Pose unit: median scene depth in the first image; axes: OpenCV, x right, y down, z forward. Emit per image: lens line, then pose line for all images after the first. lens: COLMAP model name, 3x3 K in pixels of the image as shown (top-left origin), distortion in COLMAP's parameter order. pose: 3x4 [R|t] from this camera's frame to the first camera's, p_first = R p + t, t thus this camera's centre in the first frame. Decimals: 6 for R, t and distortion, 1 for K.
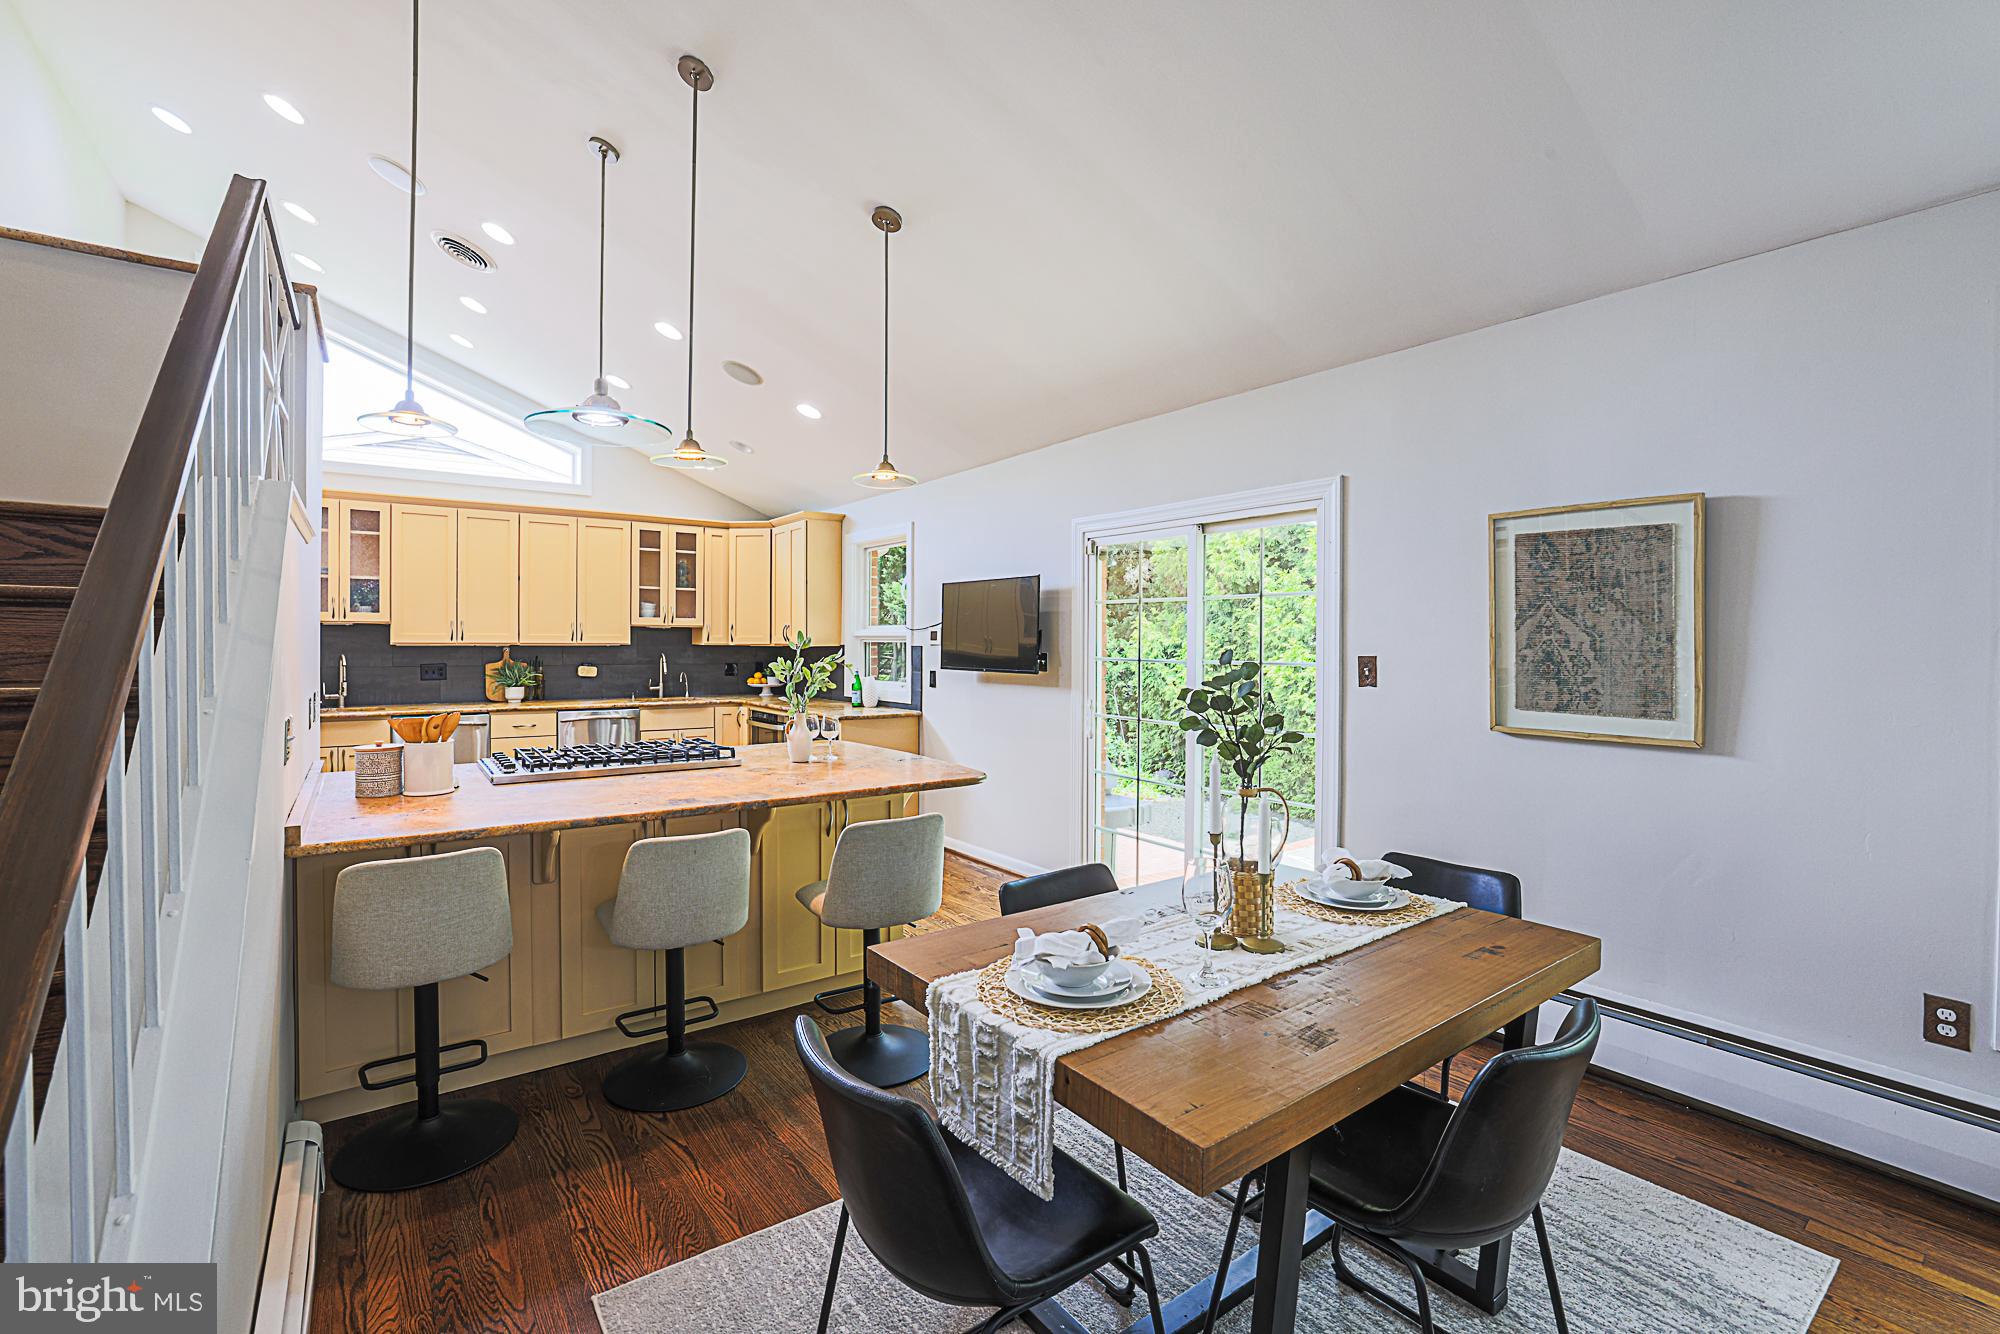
lens RADIAL K [[857.9, 0, 989.7], [0, 857.9, 647.8], [0, 0, 1]] dist [-0.049891, 0.017870]
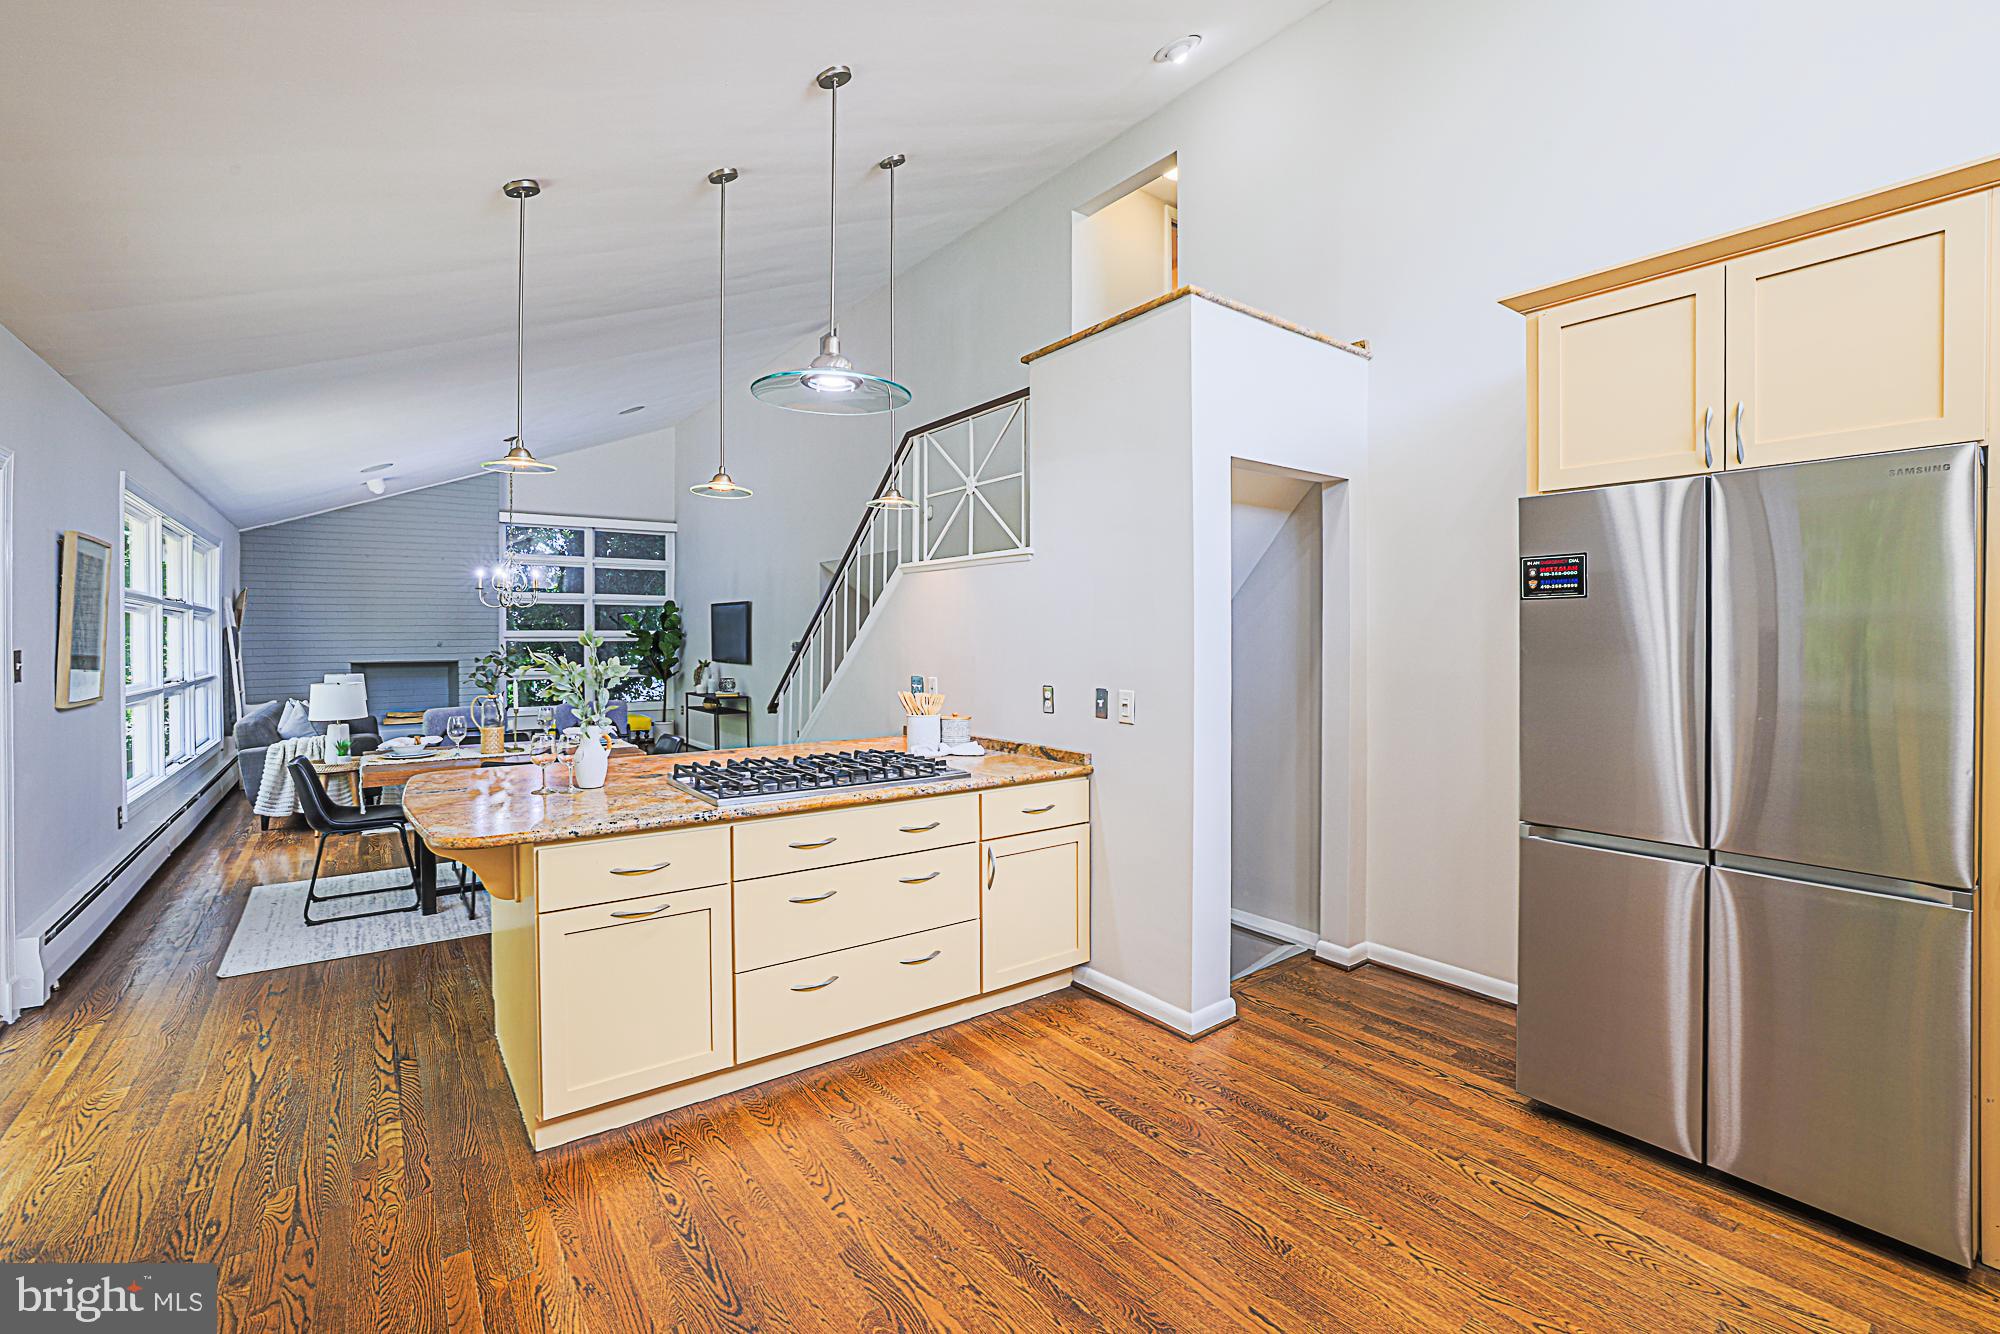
lens RADIAL K [[862.9, 0, 996.2], [0, 862.9, 642.0], [0, 0, 1]] dist [-0.051612, 0.018039]
pose [[-0.999949, -0.003355, -0.009532, -0.324063], [-0.003480, 0.999909, 0.013062, -0.008213], [0.009488, 0.013094, -0.999869, 0.990295]]
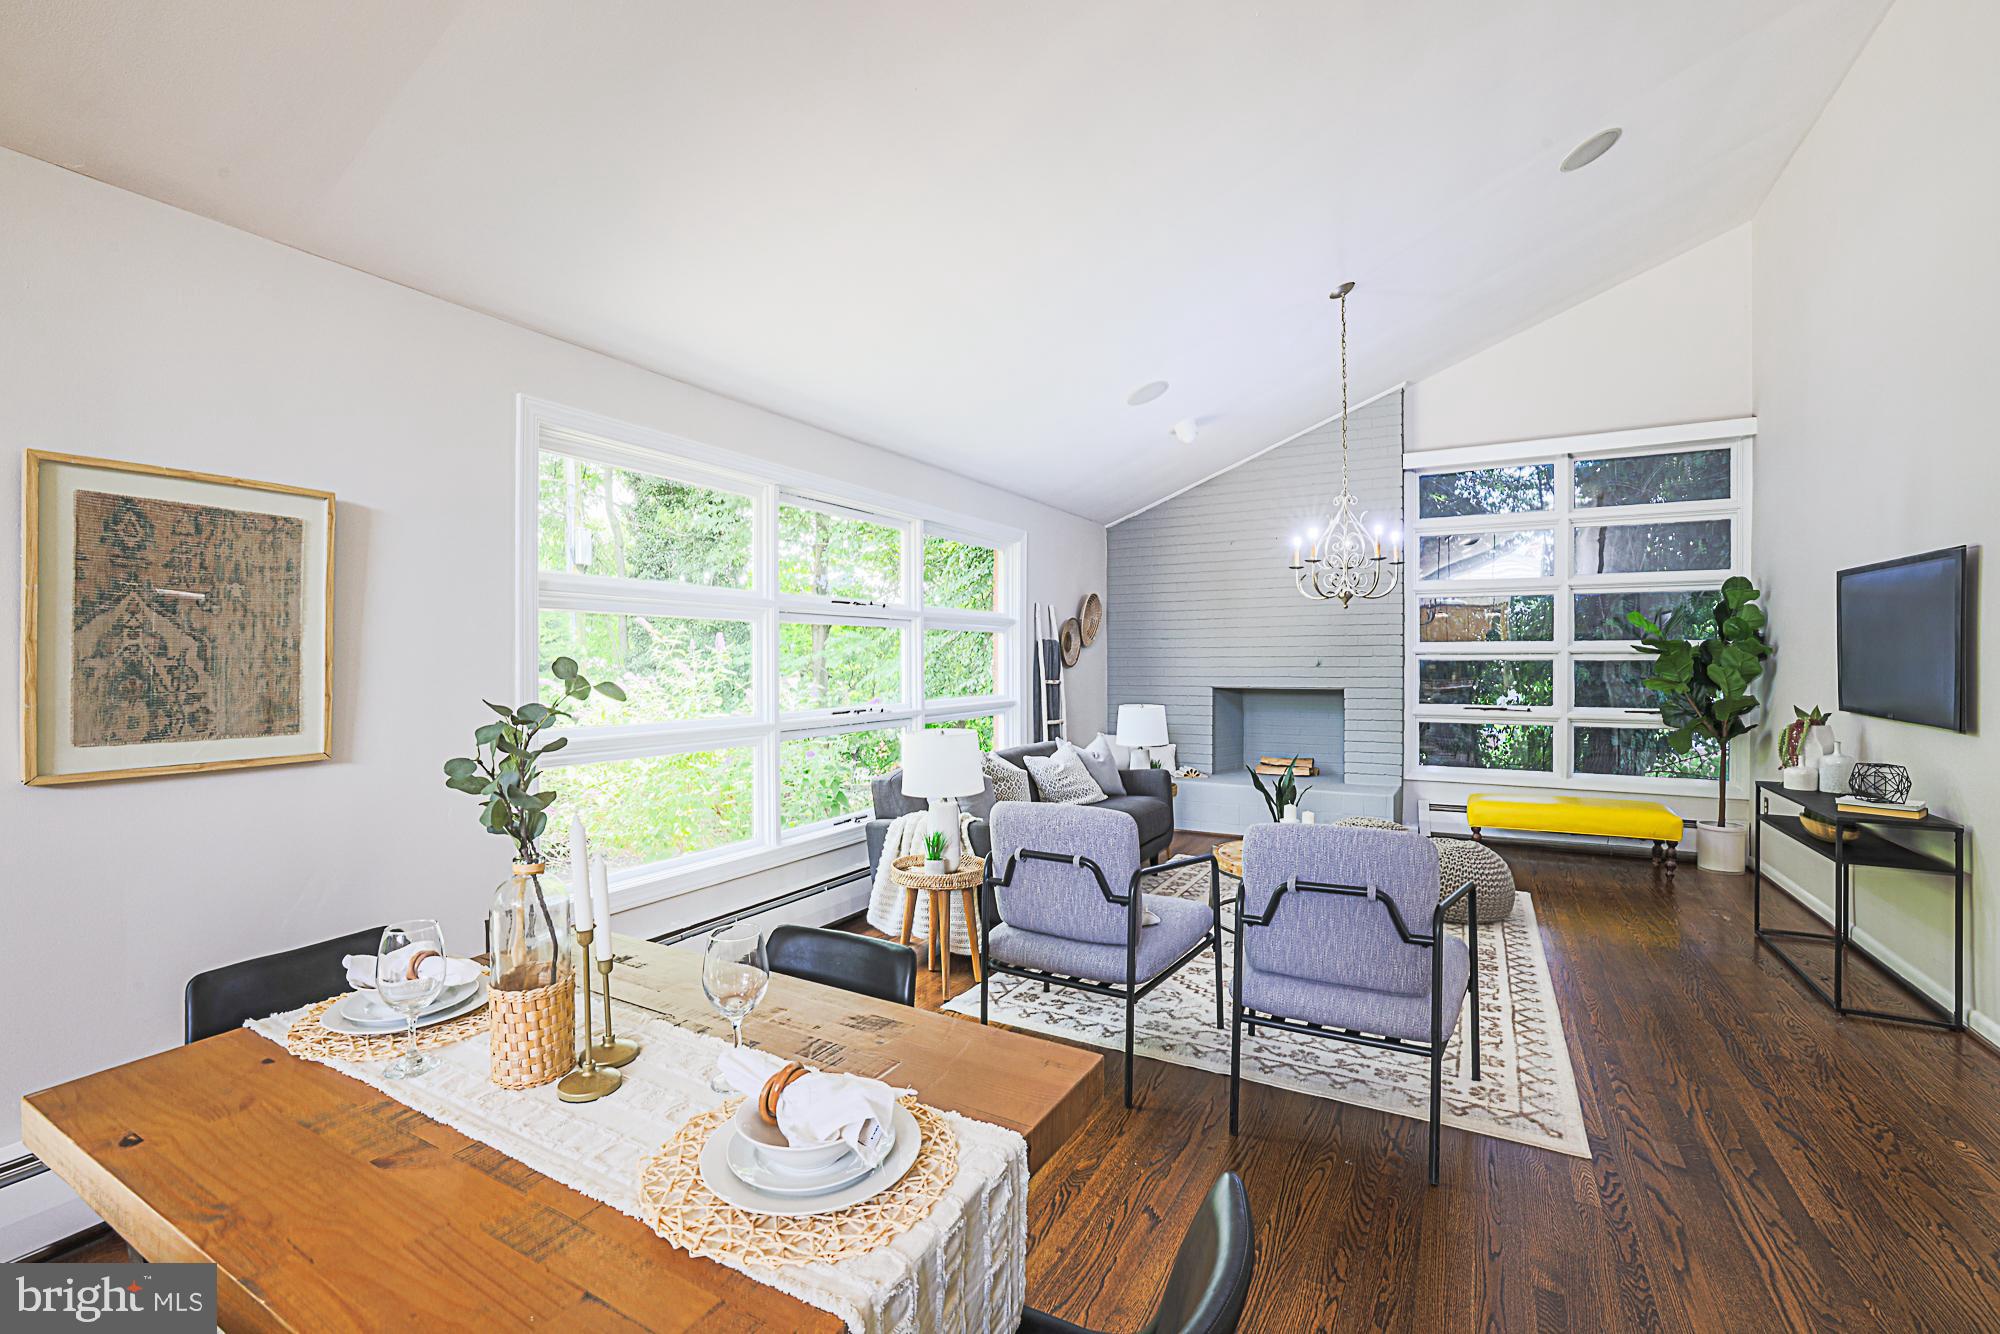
lens RADIAL K [[871.9, 0, 998.6], [0, 871.9, 655.7], [0, 0, 1]] dist [-0.050463, 0.020486]
pose [[-0.419896, -0.005426, 0.907556, -0.134152], [0.005114, 0.999952, 0.008345, -0.001265], [-0.907558, 0.008145, -0.419849, 0.268275]]
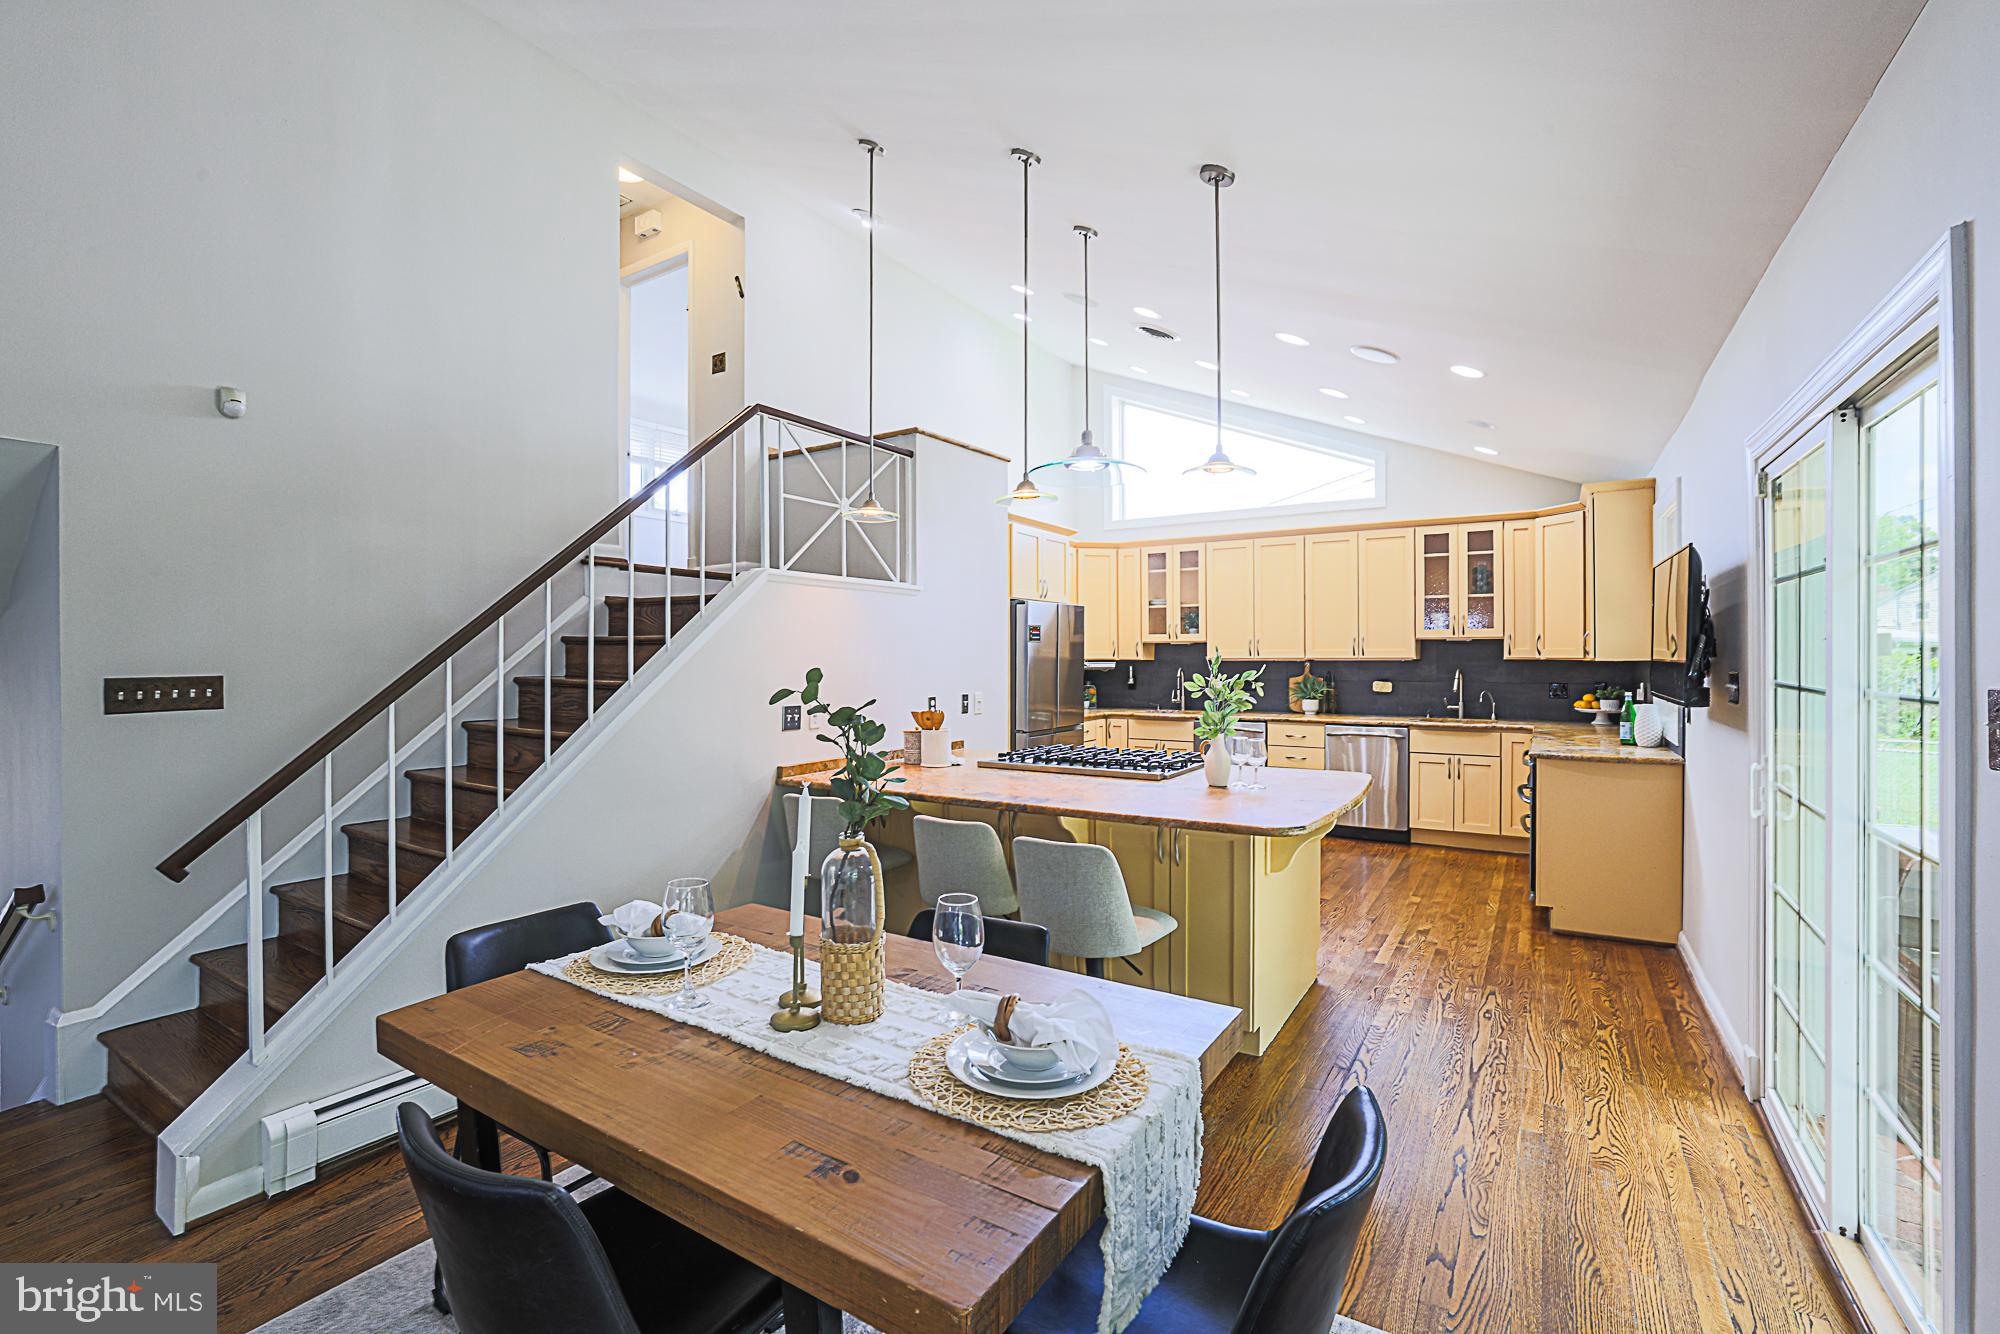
lens RADIAL K [[887.1, 0, 1000.0], [0, 887.1, 667.0], [0, 0, 1]] dist [-0.043369, 0.013394]
pose [[0.373100, 0.005551, -0.927775, 0.324290], [0.000544, 0.999981, 0.006202, -0.001649], [0.927791, -0.002819, 0.373090, 0.231949]]
